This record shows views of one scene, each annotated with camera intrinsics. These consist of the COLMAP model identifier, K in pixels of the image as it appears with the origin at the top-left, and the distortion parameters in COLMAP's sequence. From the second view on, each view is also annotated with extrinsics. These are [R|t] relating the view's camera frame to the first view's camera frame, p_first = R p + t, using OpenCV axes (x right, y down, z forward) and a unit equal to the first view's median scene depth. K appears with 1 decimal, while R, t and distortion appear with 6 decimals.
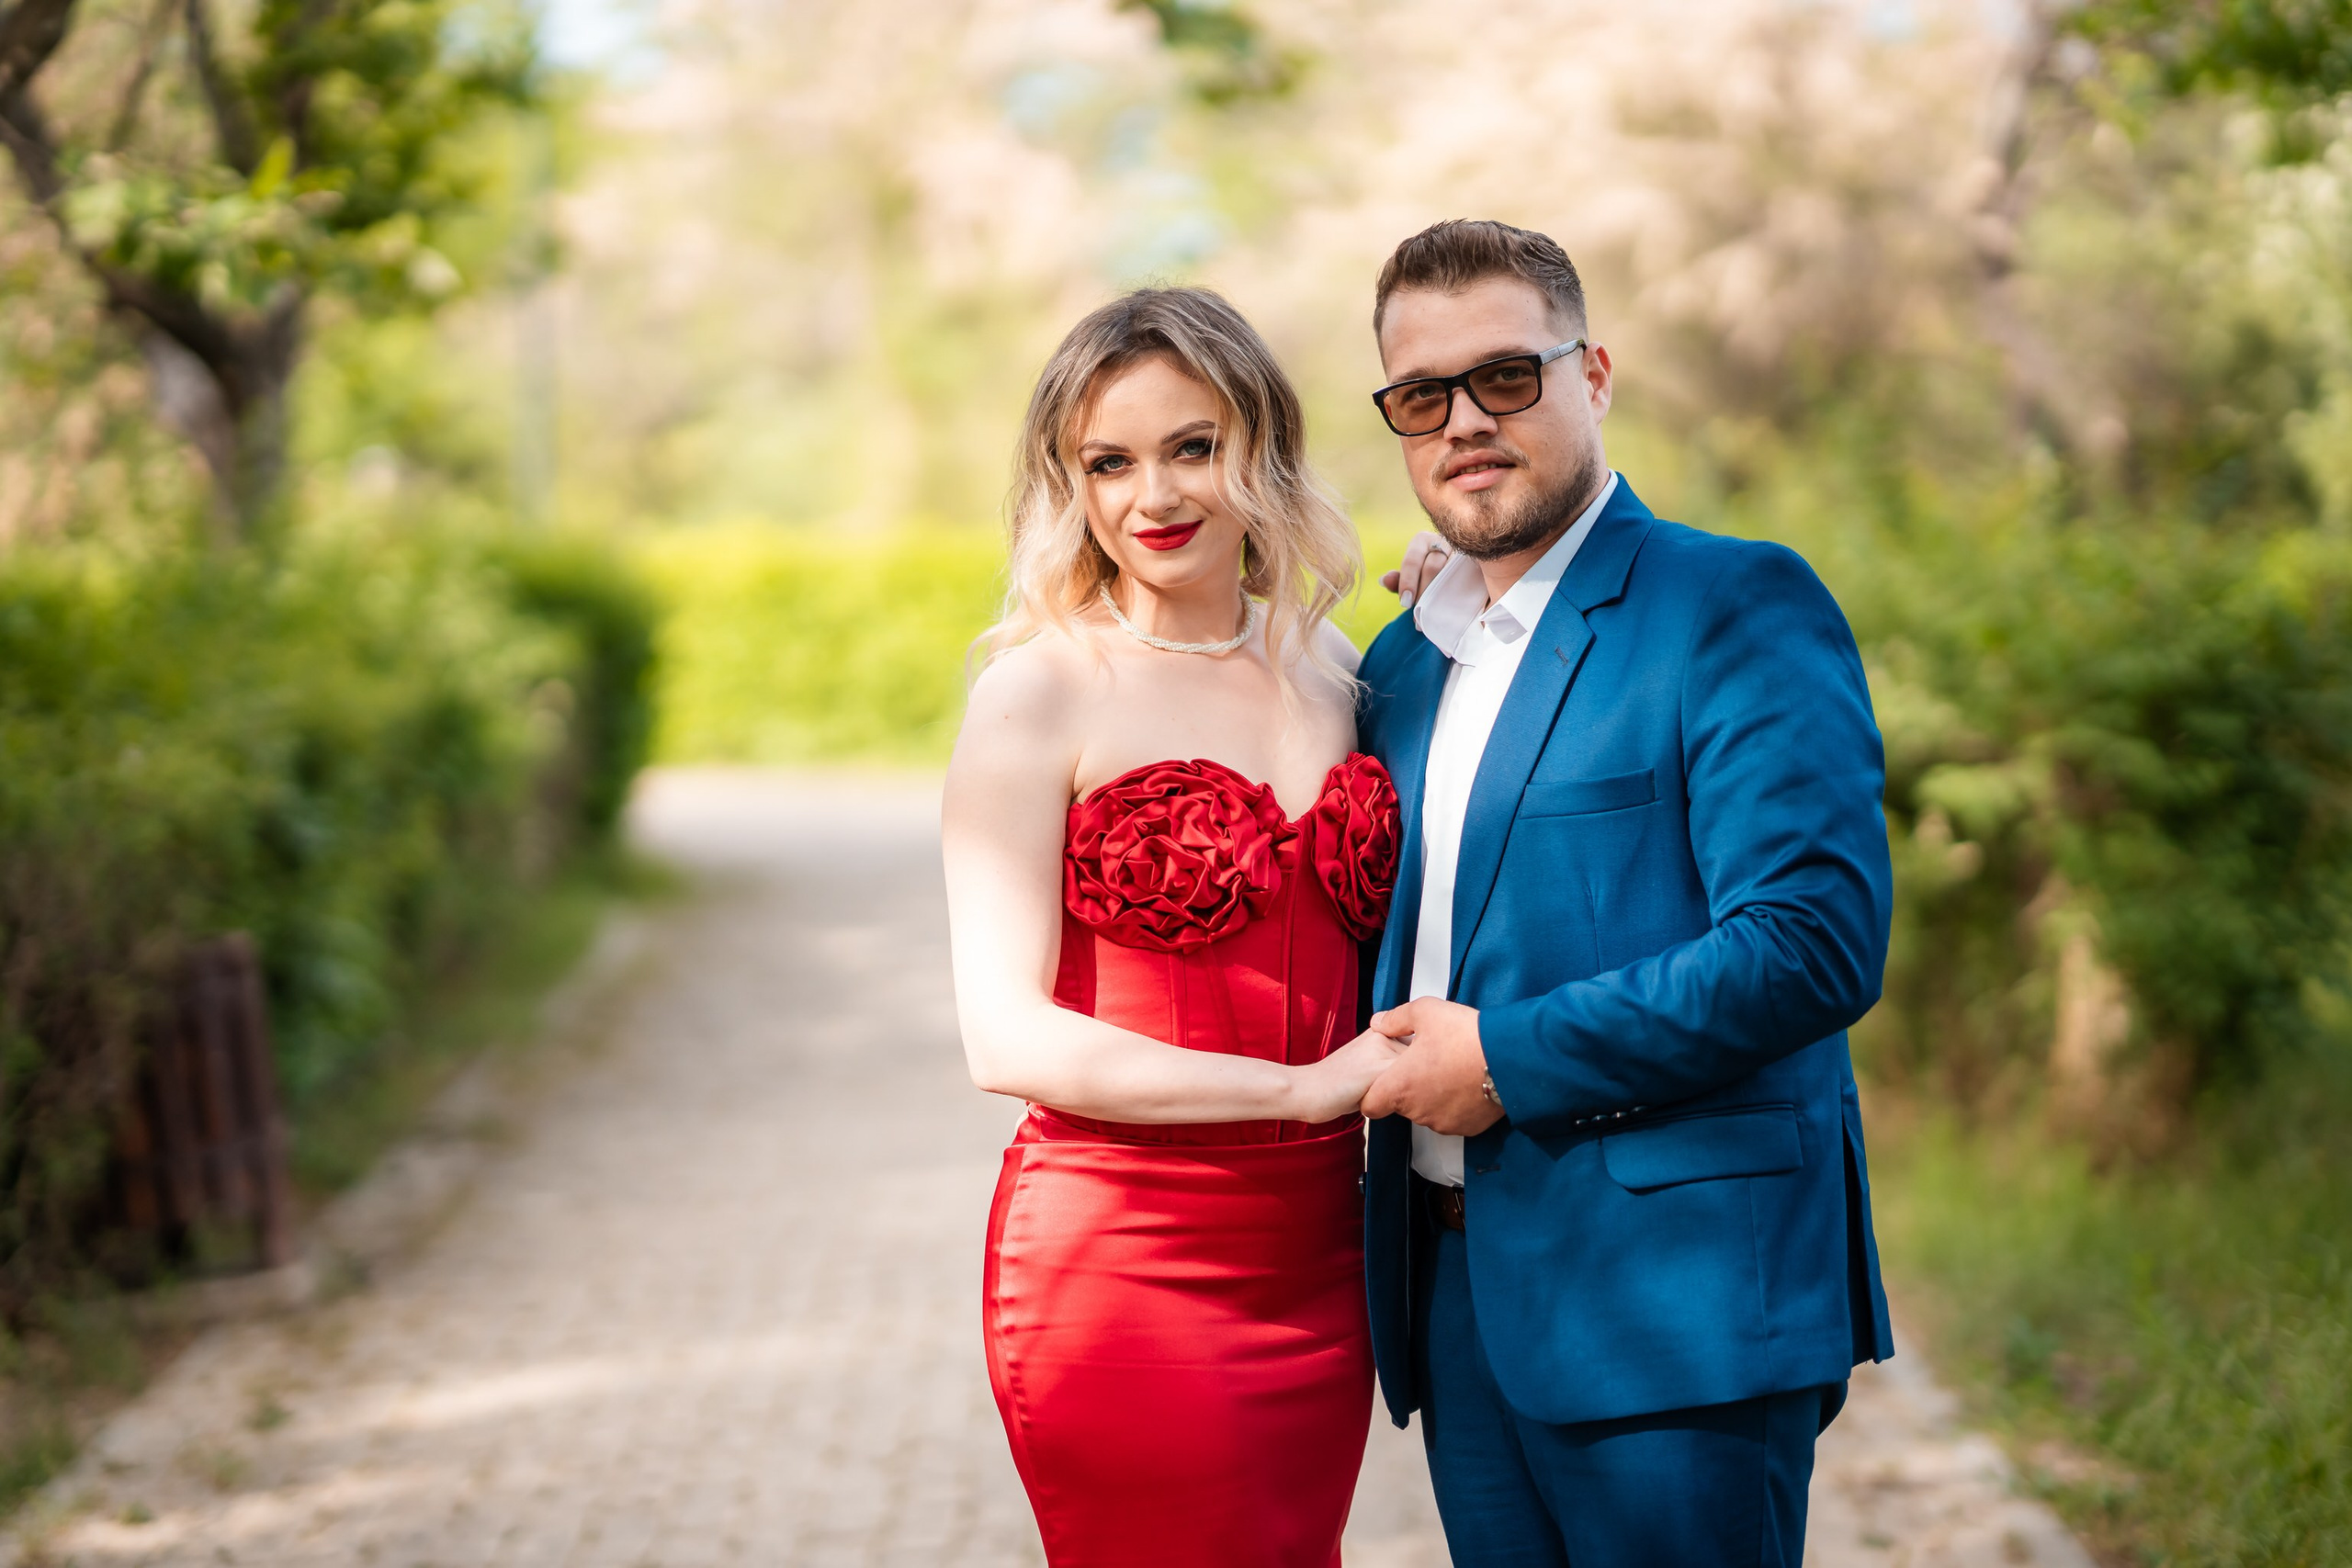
lens RADIAL K [[5496.3, 0, 1180.9], [0, 5496.3, 828.4], [0, 0, 1]] dist [0.108145, 0.792400]
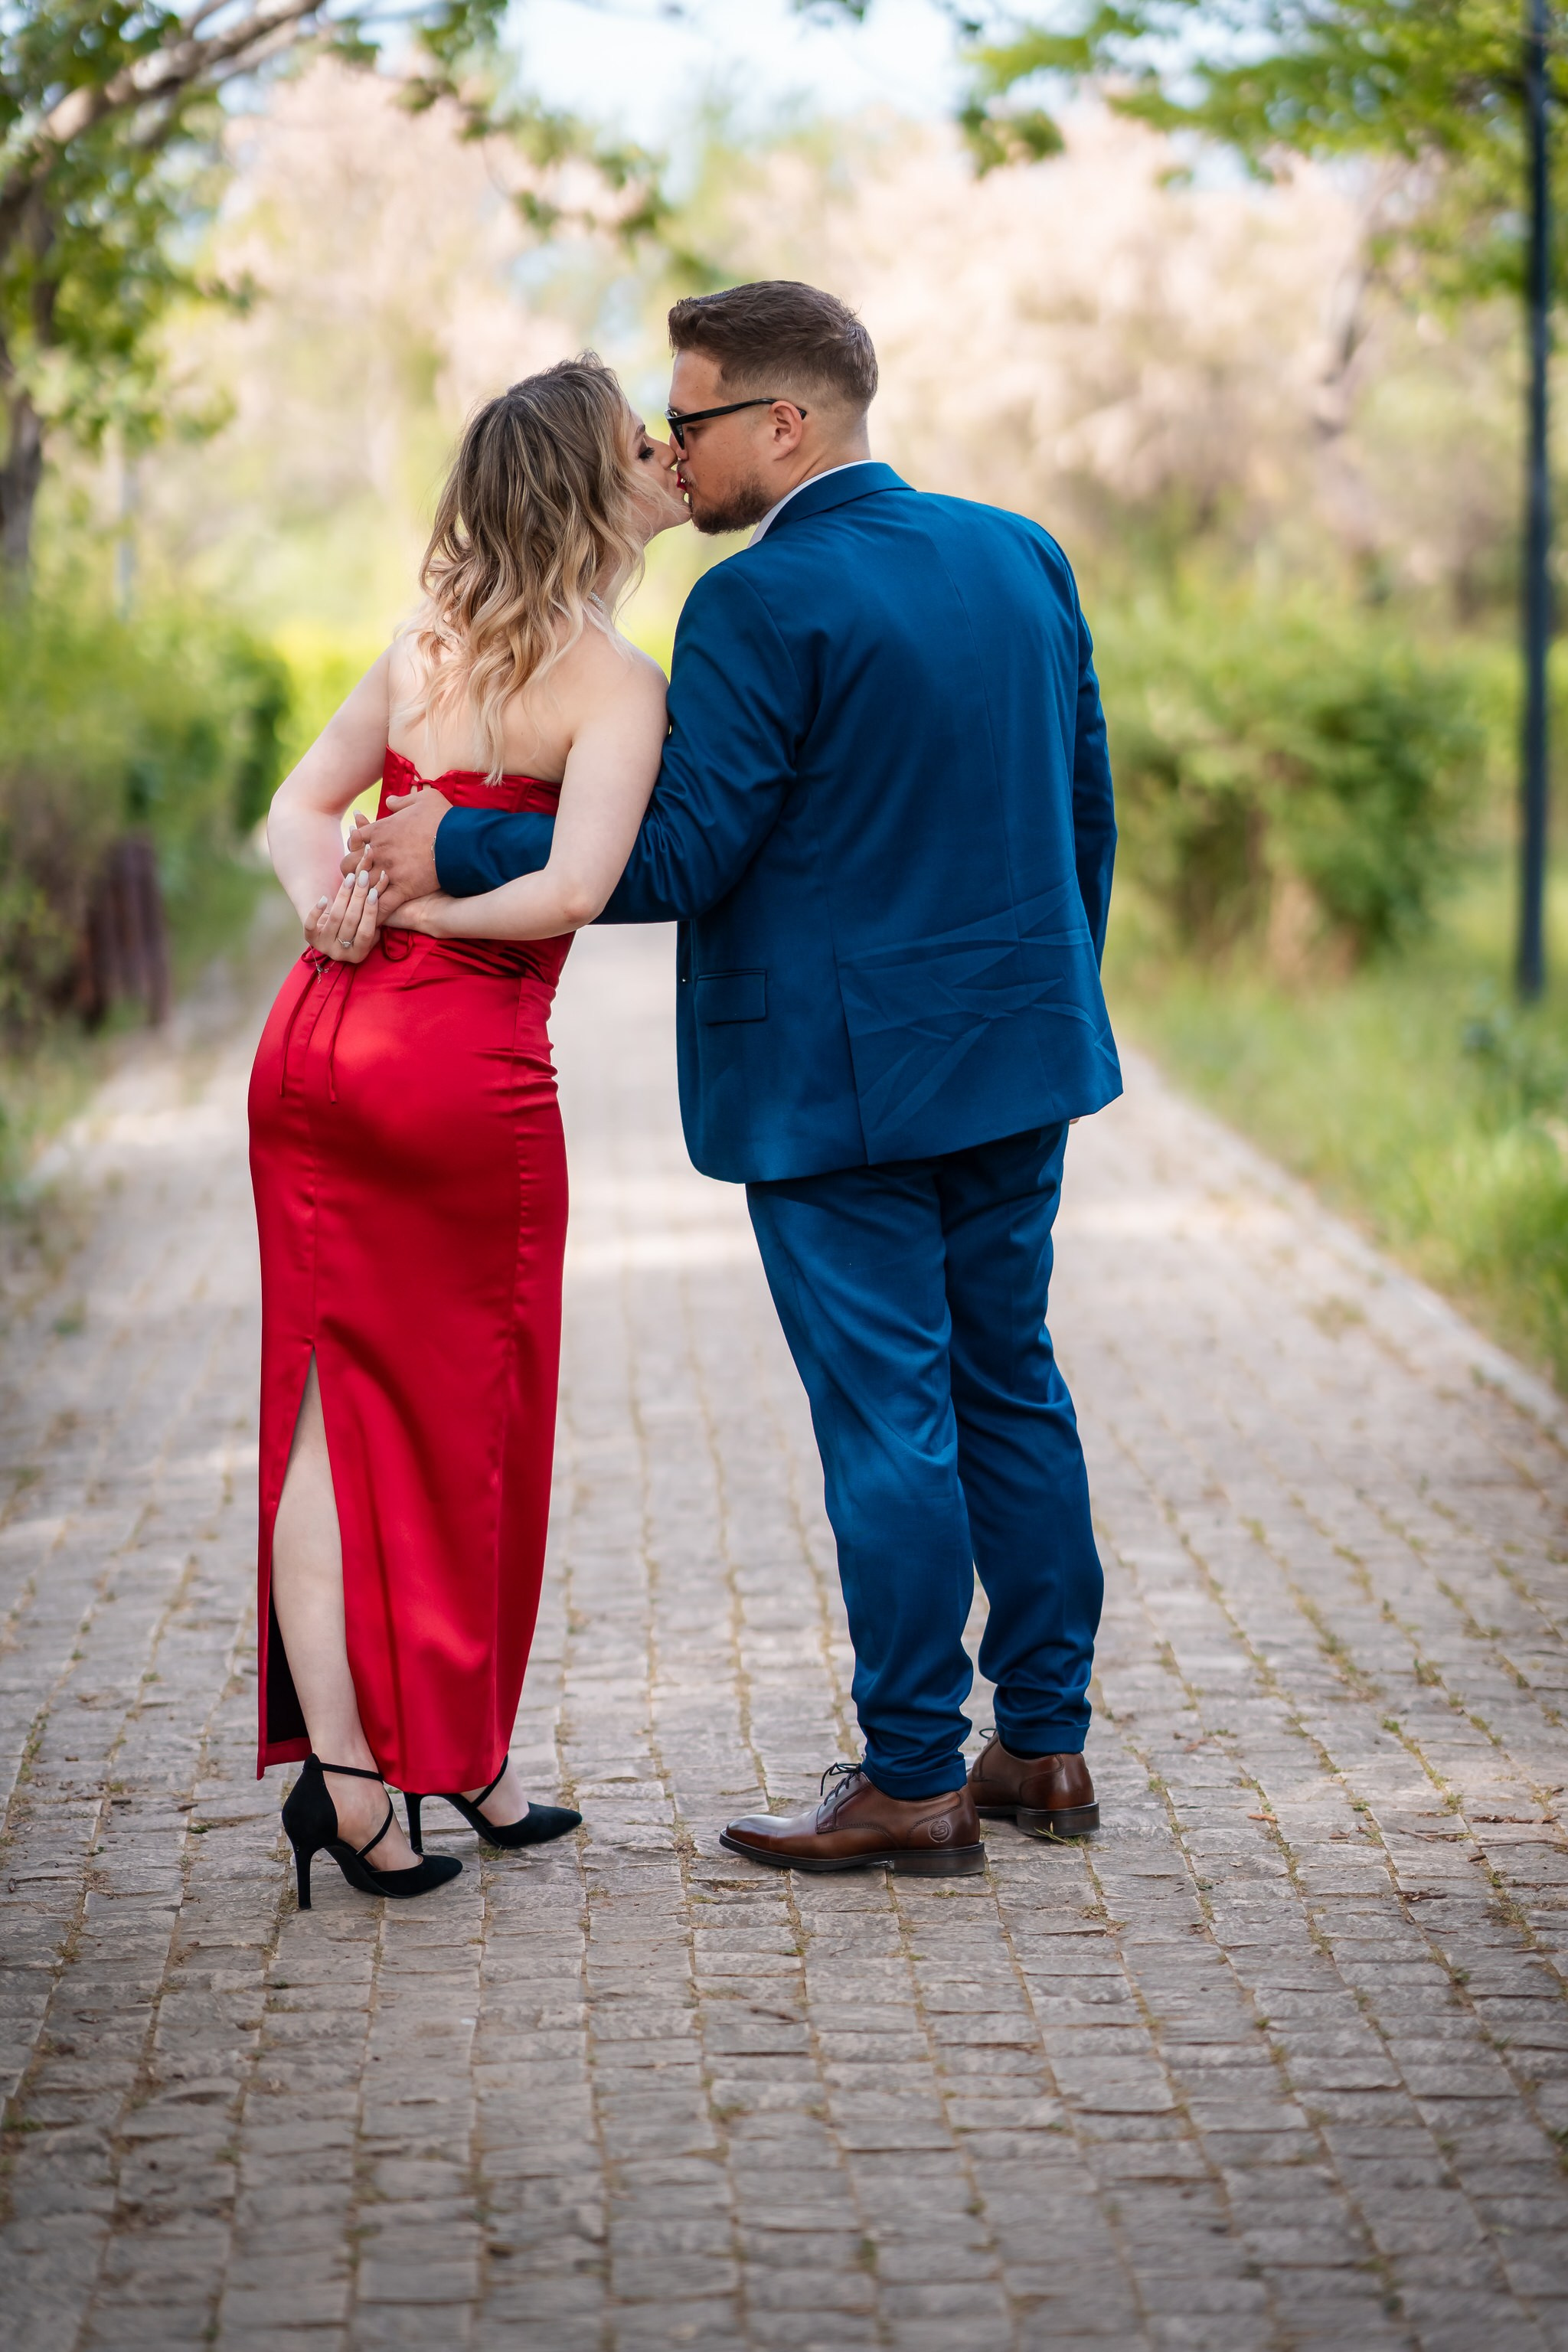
lens RADIAL K [[5600.4, 0, 798.6], [0, 5600.4, 1080.7], [0, 0, 1]] dist [-0.498429, -0.316925]
pose [[0.999390, 0.011196, 0.033077, -0.010658], [-0.011830, 0.999749, 0.019021, 0.021949], [-0.032856, -0.019401, 0.999272, -0.238408]]
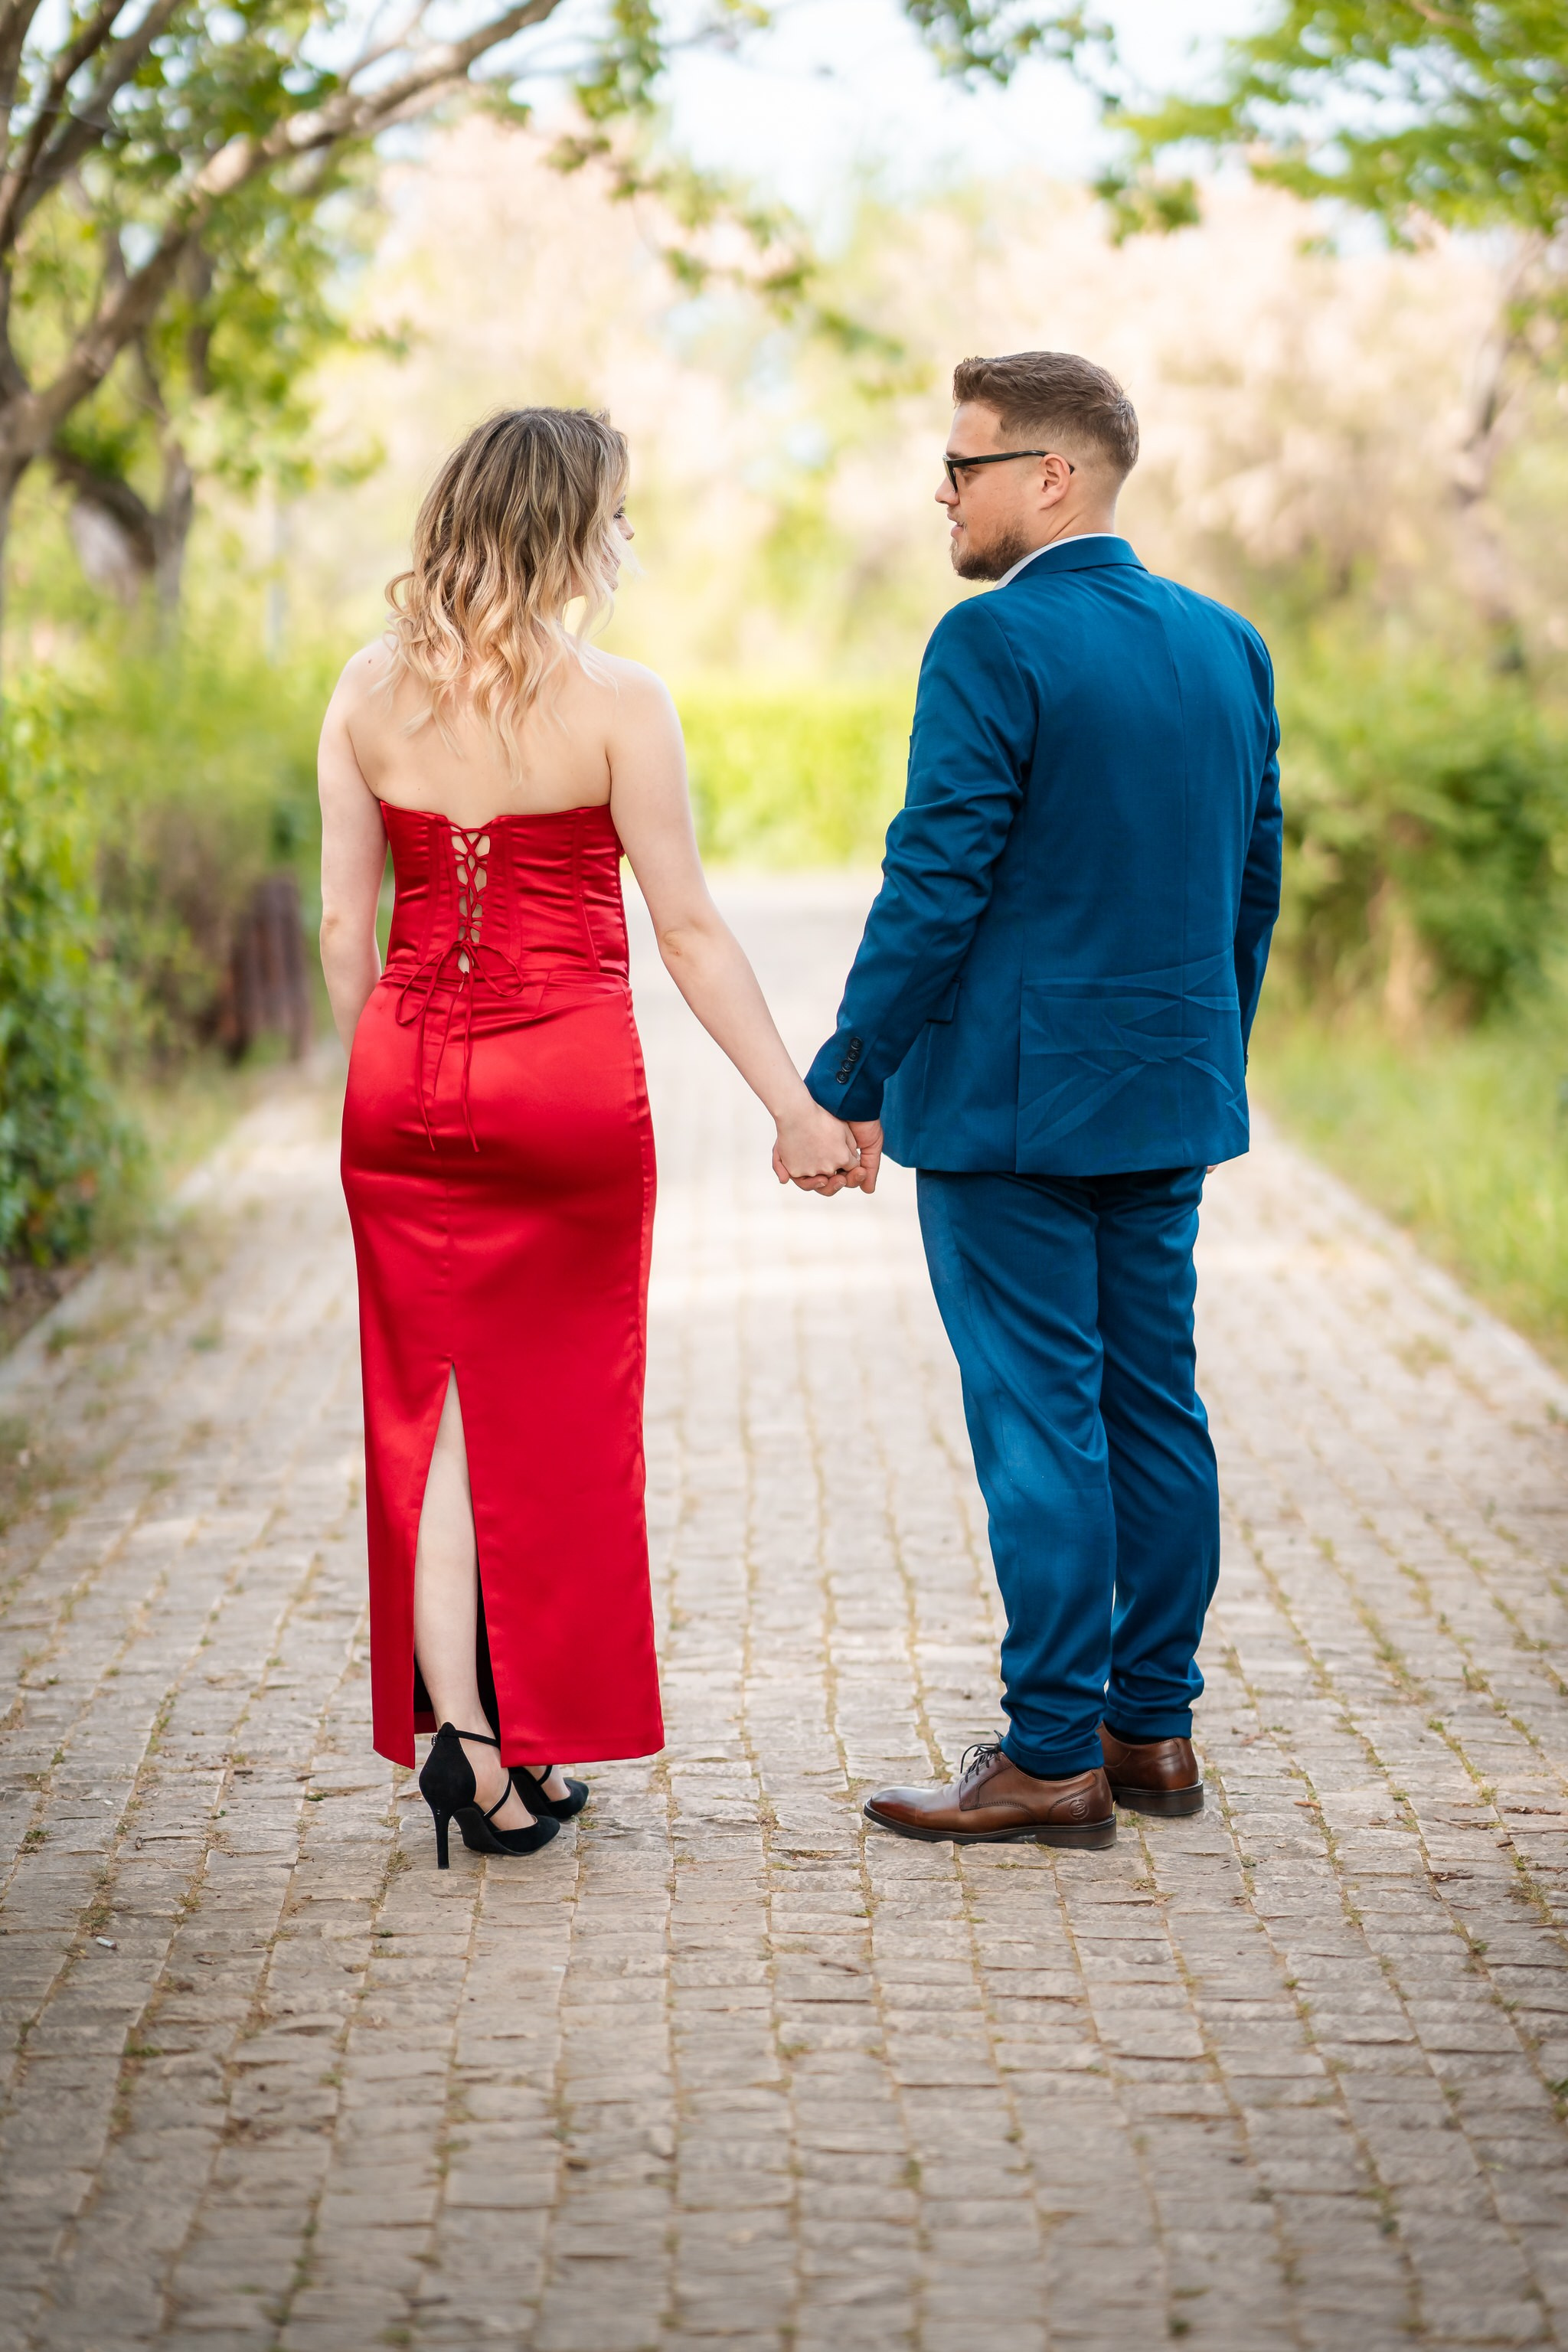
lens RADIAL K [[5600.4, 0, 798.6], [0, 5600.4, 1080.7], [0, 0, 1]] dist [-0.498429, -0.316925]
pose [[0.999531, 0.029808, 0.007002, -0.009135], [-0.029878, 0.999502, 0.010104, 0.022574], [-0.006698, -0.010308, 0.999924, -0.252209]]
